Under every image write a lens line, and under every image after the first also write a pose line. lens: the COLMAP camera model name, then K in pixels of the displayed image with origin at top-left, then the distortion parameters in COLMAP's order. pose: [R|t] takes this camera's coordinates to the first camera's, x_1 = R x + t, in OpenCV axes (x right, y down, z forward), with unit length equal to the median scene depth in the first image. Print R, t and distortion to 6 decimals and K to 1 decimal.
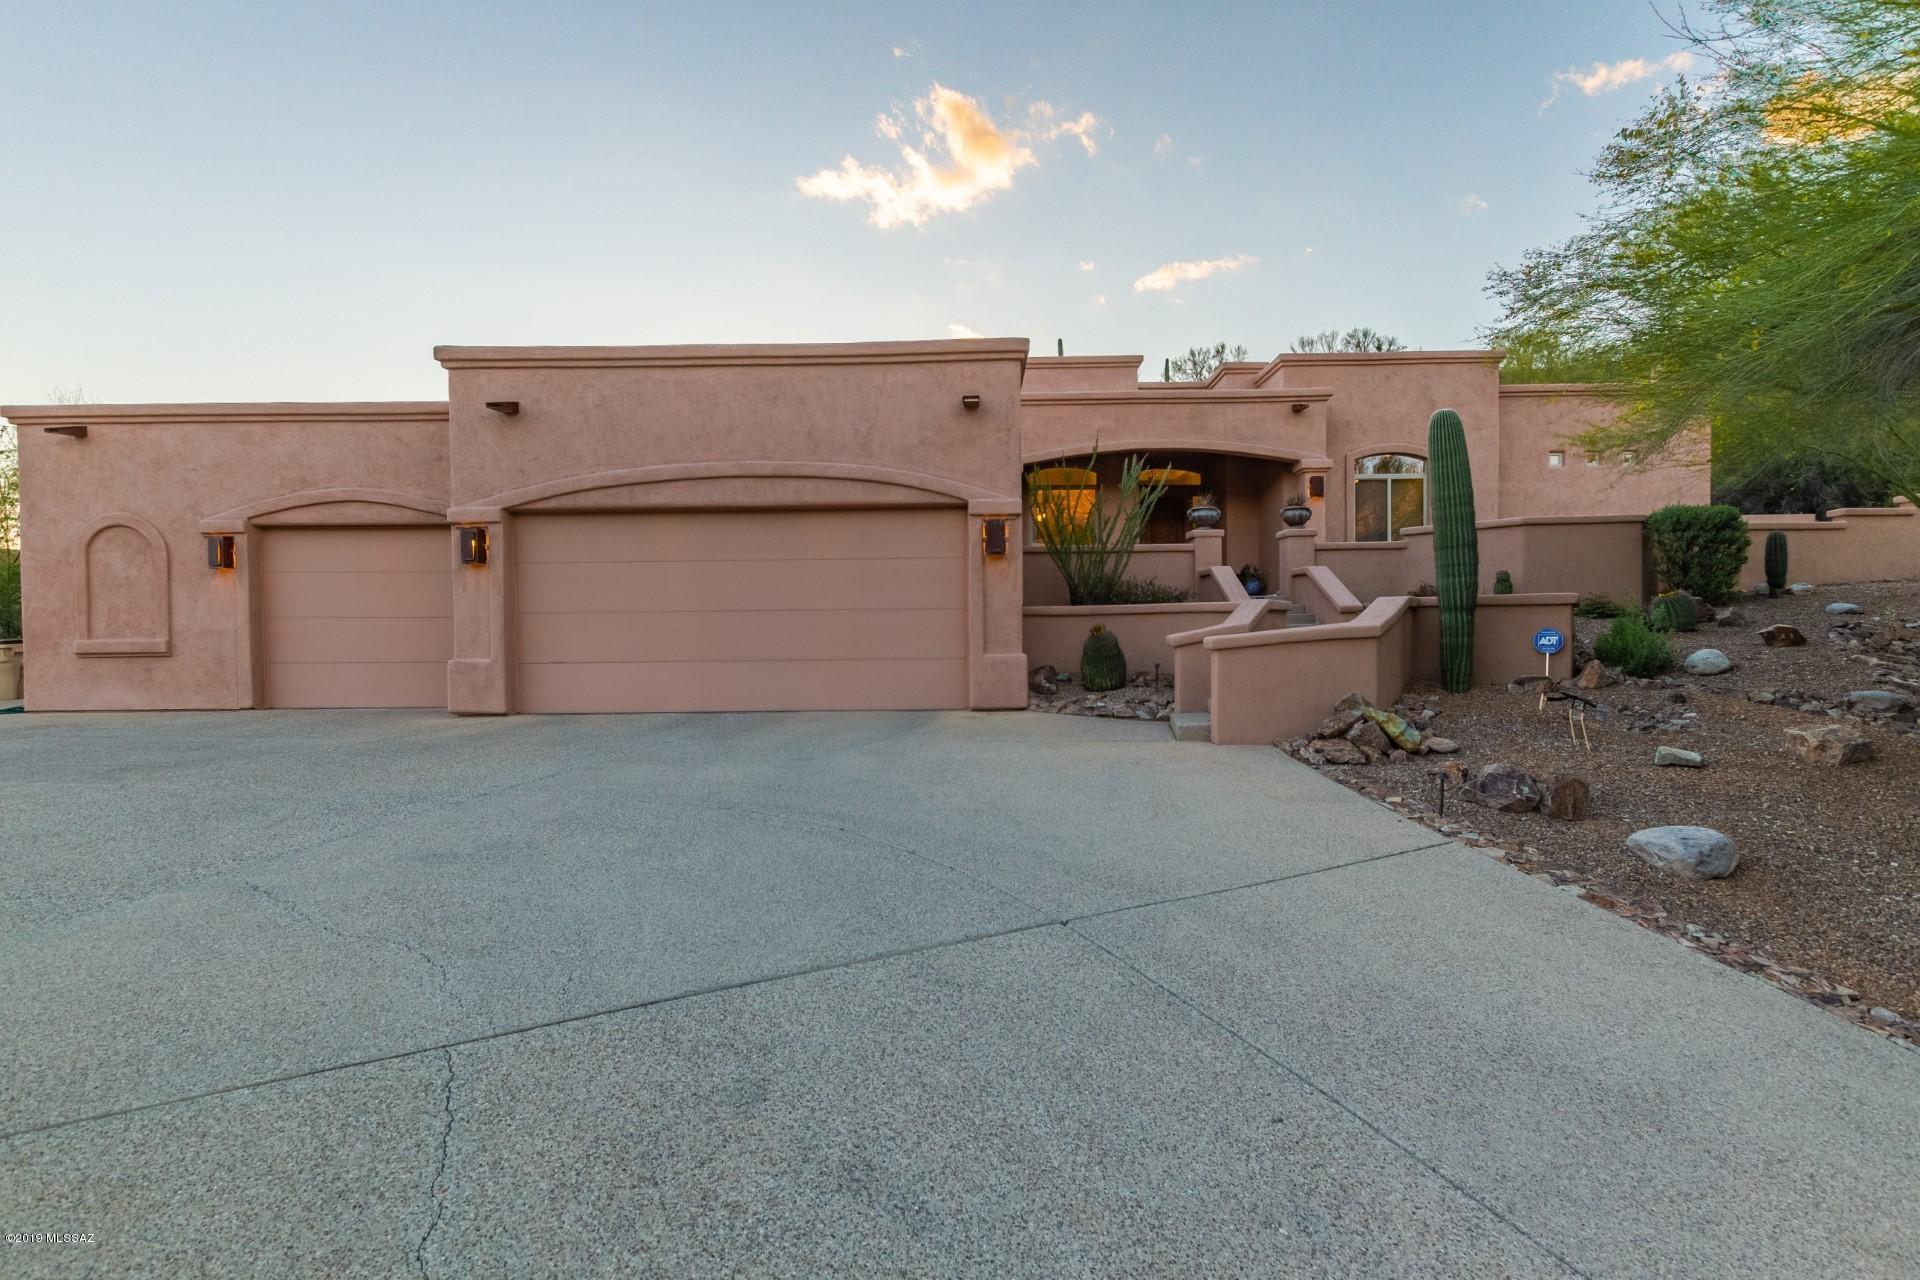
lens RADIAL K [[883.8, 0, 868.6], [0, 883.8, 642.5], [0, 0, 1]] dist [-0.005631, 0.000634]
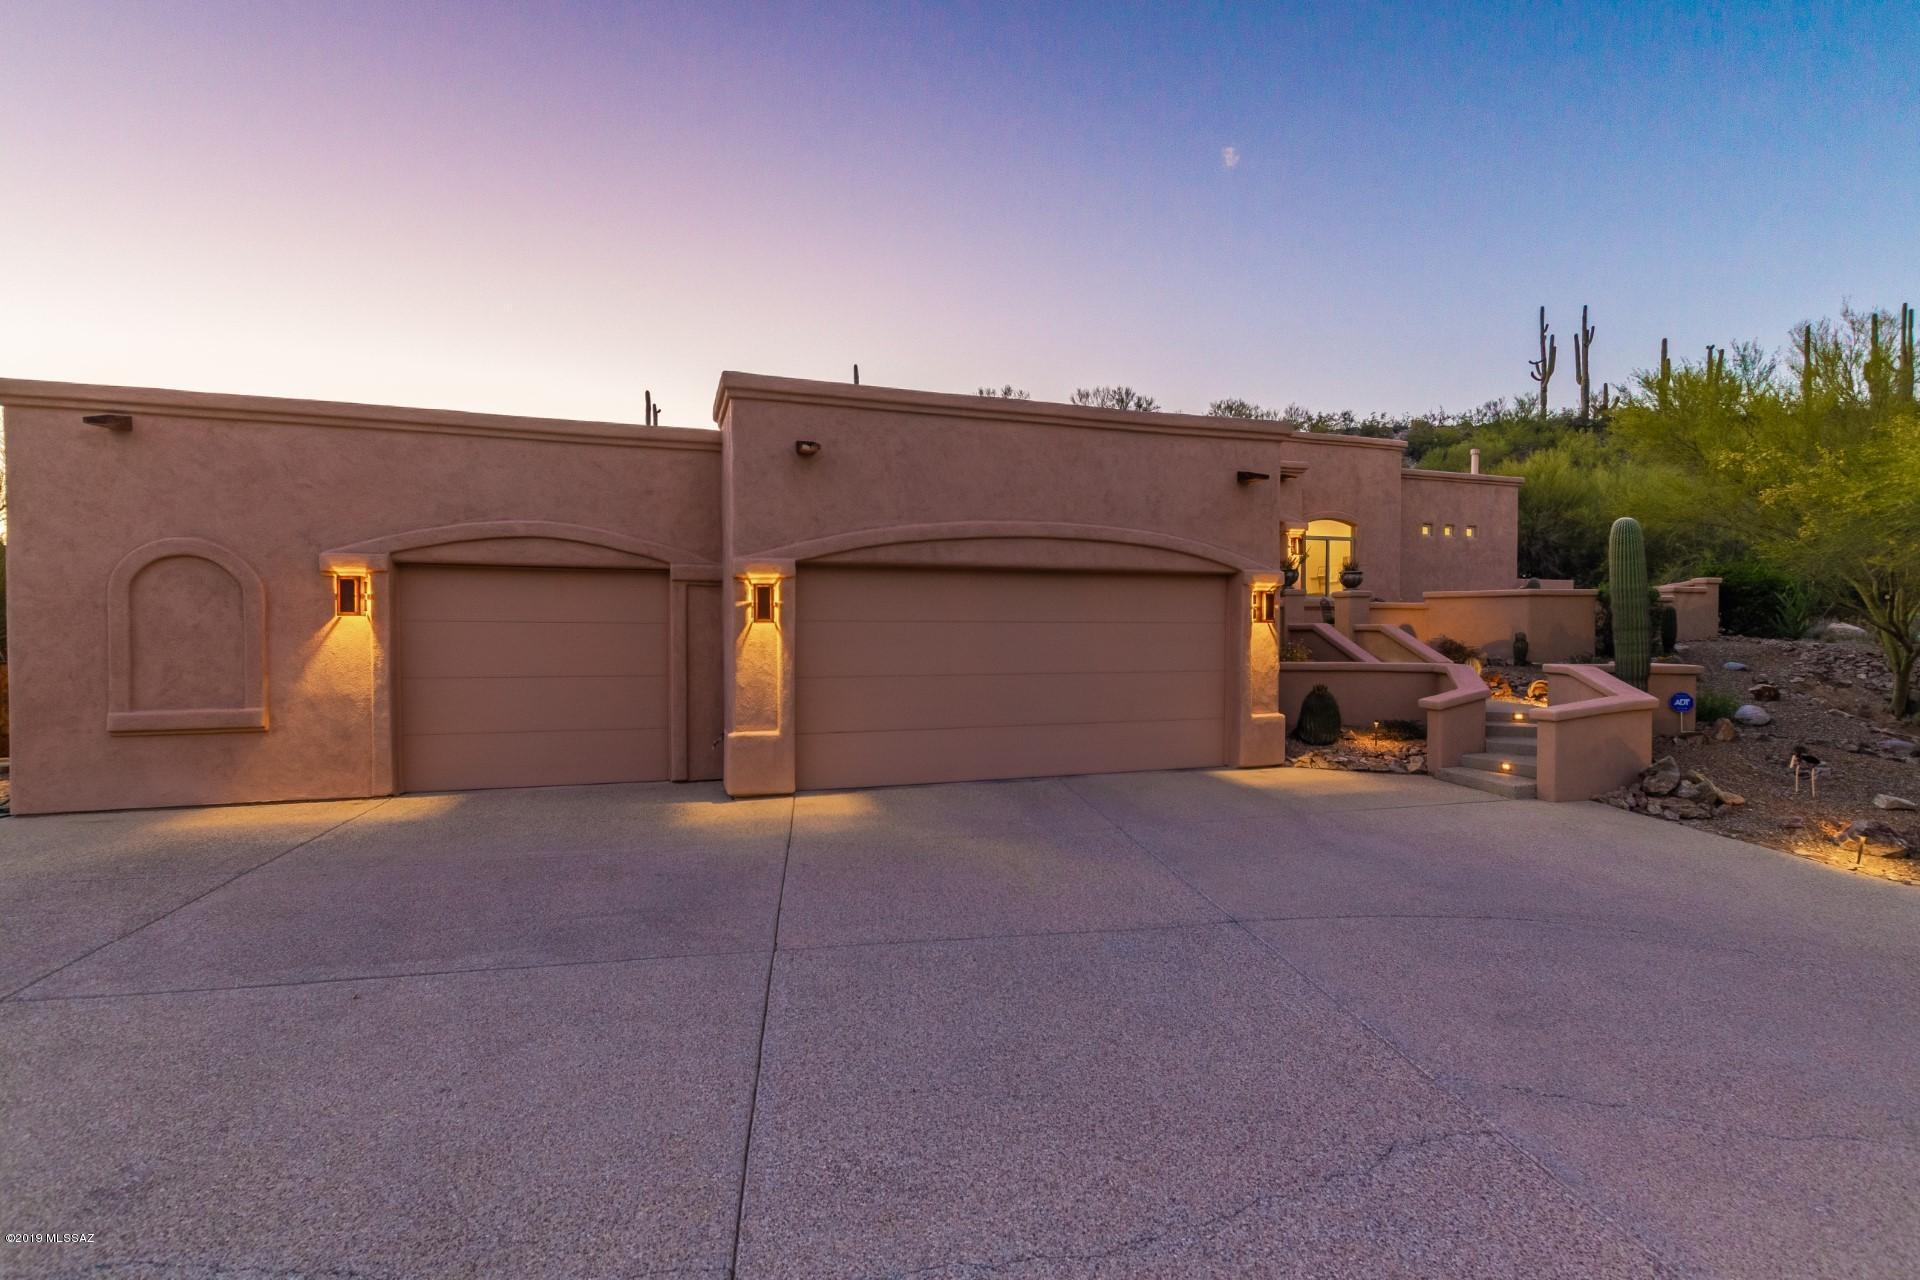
lens RADIAL K [[883.8, 0, 868.6], [0, 883.8, 642.5], [0, 0, 1]] dist [-0.005631, 0.000634]
pose [[0.947932, 0.005391, 0.318426, -0.551872], [-0.001438, 0.999919, -0.012649, -0.052356], [-0.318469, 0.011533, 0.947863, 0.123359]]
